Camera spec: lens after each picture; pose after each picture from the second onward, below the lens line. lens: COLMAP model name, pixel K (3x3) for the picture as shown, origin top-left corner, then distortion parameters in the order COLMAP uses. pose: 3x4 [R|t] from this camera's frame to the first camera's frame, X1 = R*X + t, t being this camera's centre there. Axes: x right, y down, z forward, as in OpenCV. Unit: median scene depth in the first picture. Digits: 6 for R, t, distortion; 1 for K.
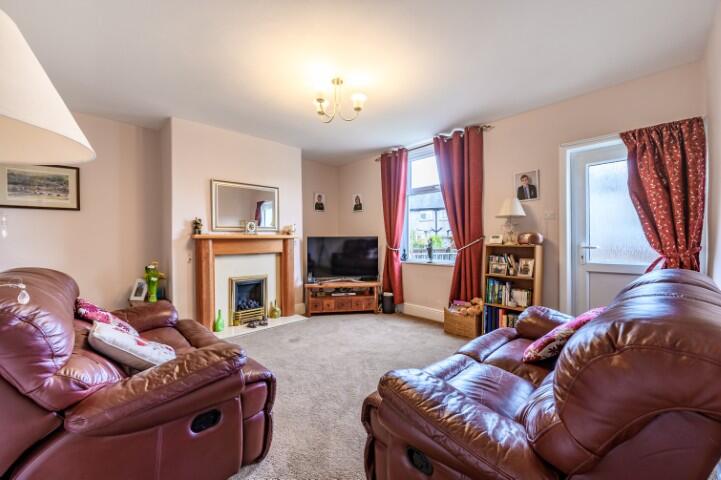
lens RADIAL K [[285.3, 0, 360.9], [0, 285.3, 243.8], [0, 0, 1]] dist [0.000211, 0.000035]
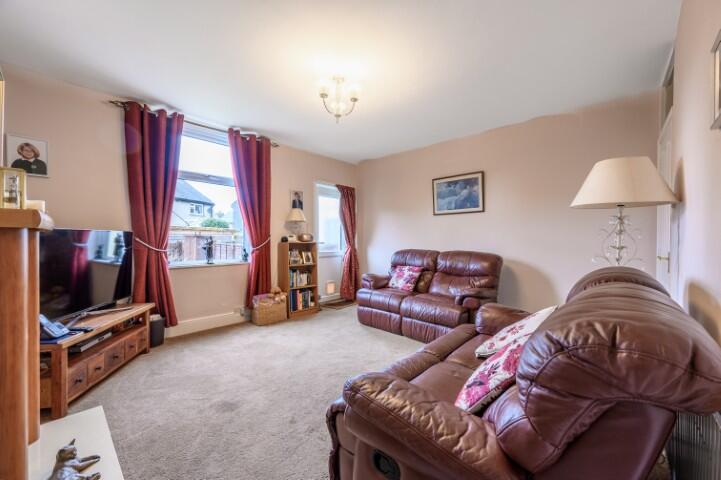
lens RADIAL K [[285.3, 0, 360.8], [0, 285.3, 238.6], [0, 0, 1]] dist [0.000211, 0.000035]
pose [[-0.062639, 0.001498, 0.998035, -0.833229], [0.002357, 0.999996, -0.001353, -0.009984], [-0.998033, 0.002267, -0.062643, 0.756295]]
